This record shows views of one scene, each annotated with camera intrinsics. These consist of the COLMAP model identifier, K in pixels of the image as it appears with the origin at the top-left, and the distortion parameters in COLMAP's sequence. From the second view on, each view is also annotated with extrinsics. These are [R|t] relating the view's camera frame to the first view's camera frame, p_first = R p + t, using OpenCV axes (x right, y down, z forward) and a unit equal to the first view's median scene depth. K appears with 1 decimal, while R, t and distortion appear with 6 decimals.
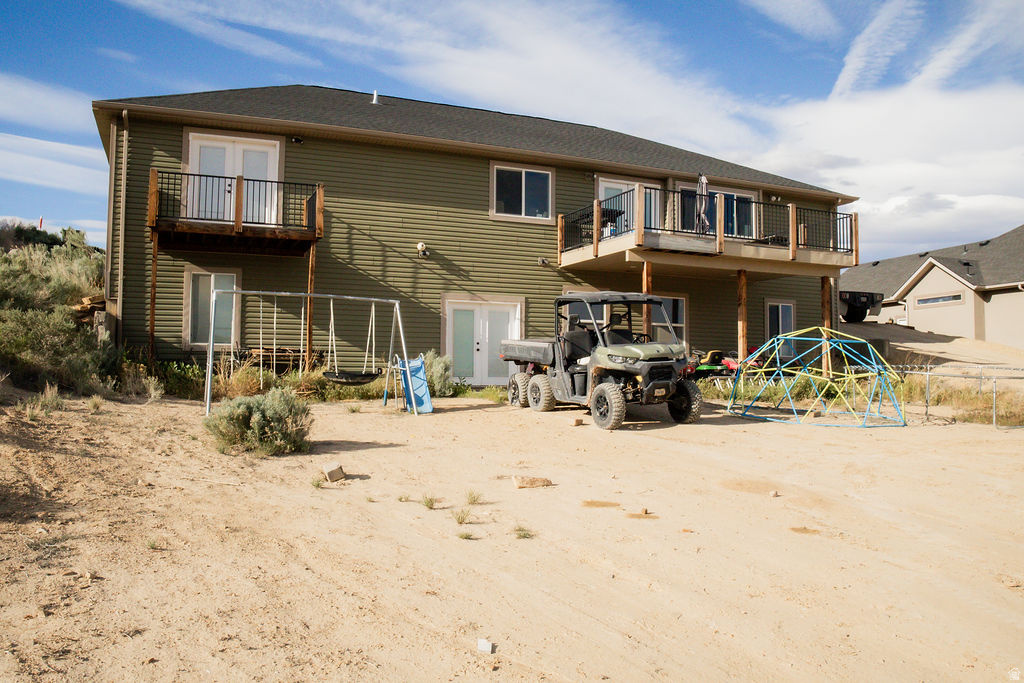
lens RADIAL K [[792.0, 0, 512.0], [0, 792.0, 341.5], [0, 0, 1]] dist [-0.095376, 0.001995]
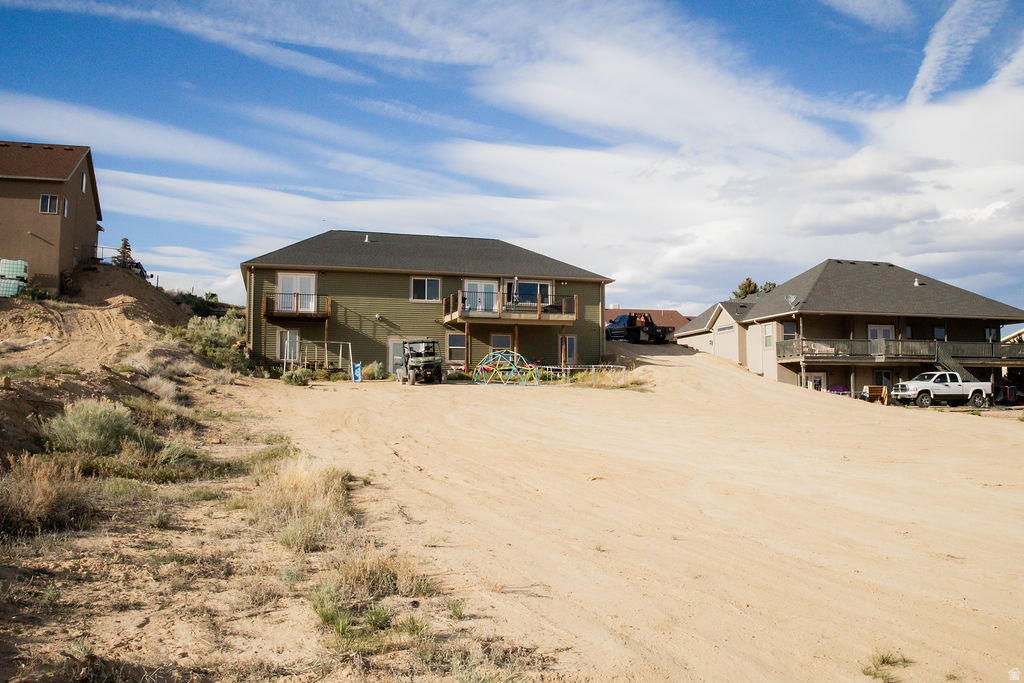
lens RADIAL K [[813.1, 0, 512.0], [0, 813.1, 341.5], [0, 0, 1]] dist [-0.109816, 0.068557]
pose [[0.993331, -0.014856, -0.114333, 0.543595], [0.012070, 0.999614, -0.025029, 0.016609], [0.114661, 0.023482, 0.993127, -1.292162]]
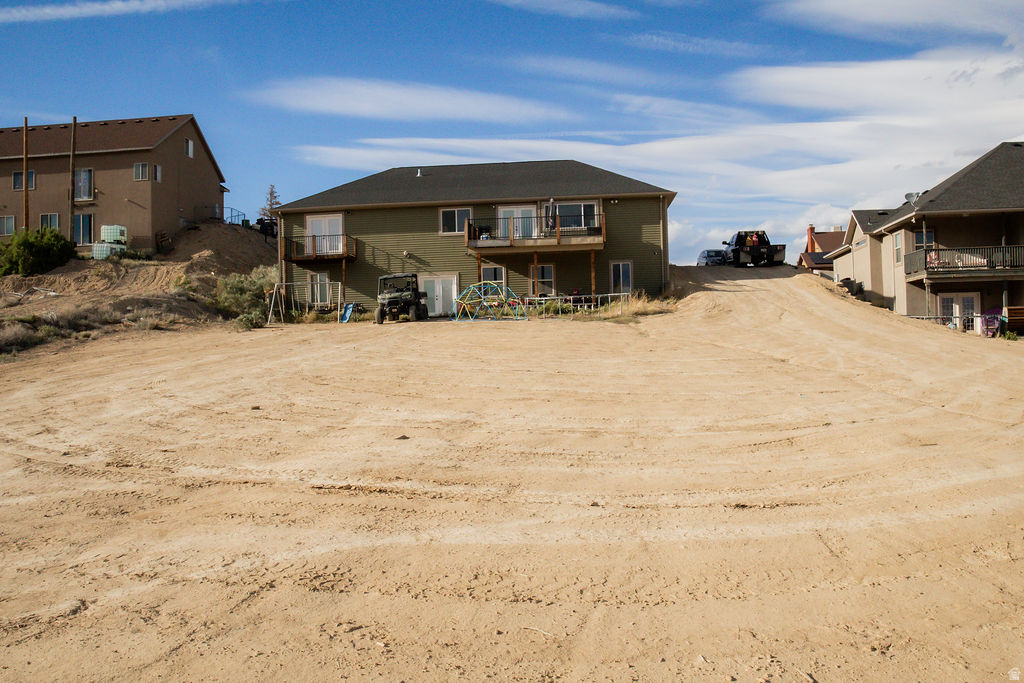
lens RADIAL K [[813.1, 0, 512.0], [0, 813.1, 341.5], [0, 0, 1]] dist [-0.109816, 0.068557]
pose [[0.881280, -0.031170, -0.471566, 1.196894], [0.053825, 0.997950, 0.034628, 0.061300], [0.469520, -0.055899, 0.881151, -0.844871]]
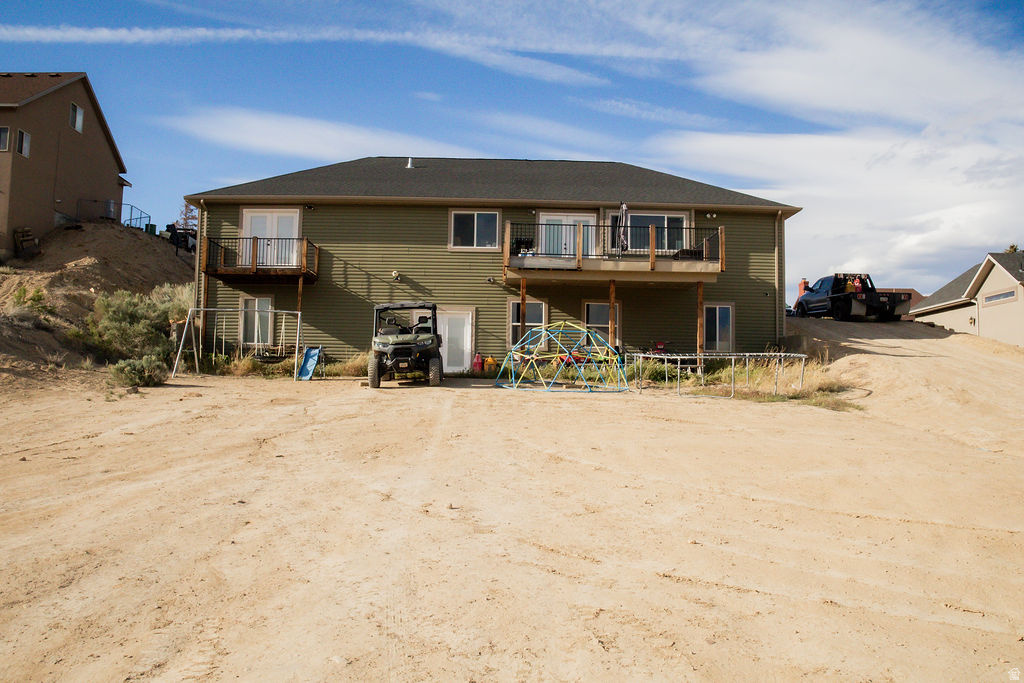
lens RADIAL K [[813.1, 0, 512.0], [0, 813.1, 341.5], [0, 0, 1]] dist [-0.109816, 0.068557]
pose [[0.927576, -0.015023, -0.373333, 0.628886], [0.008100, 0.999765, -0.020108, 0.032656], [0.373548, 0.015628, 0.927479, -0.273594]]
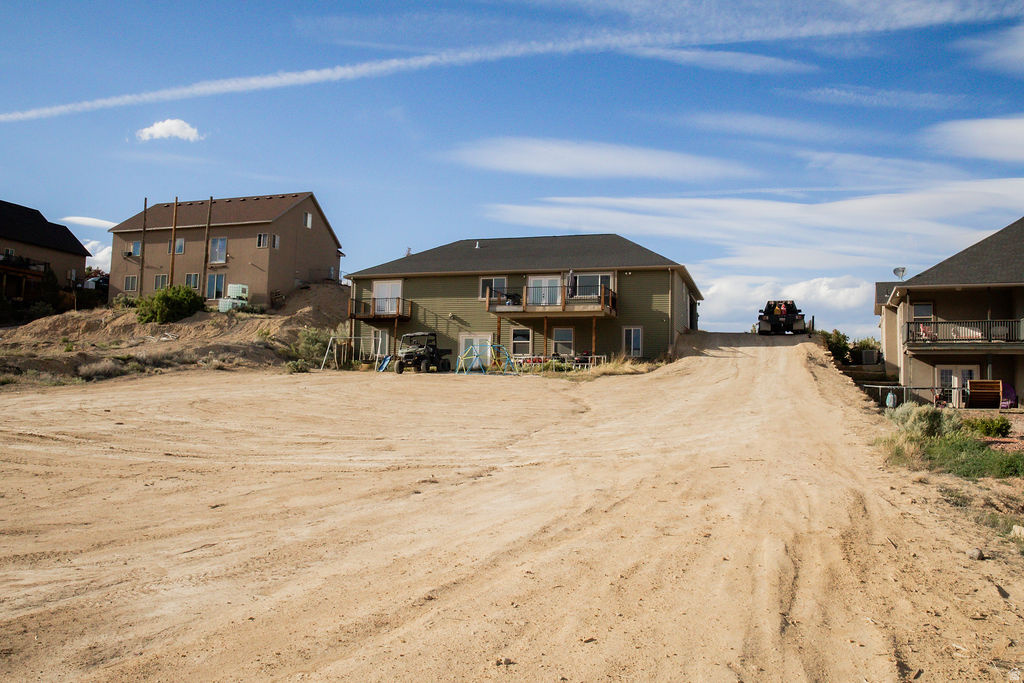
lens RADIAL K [[838.5, 0, 499.3], [0, 838.5, 340.9], [0, 0, 1]] dist [-0.064896, -0.007507]
pose [[0.739411, -0.039010, -0.672124, 1.820205], [0.011836, 0.998919, -0.044957, 0.086828], [0.673151, 0.025286, 0.739073, -0.883573]]
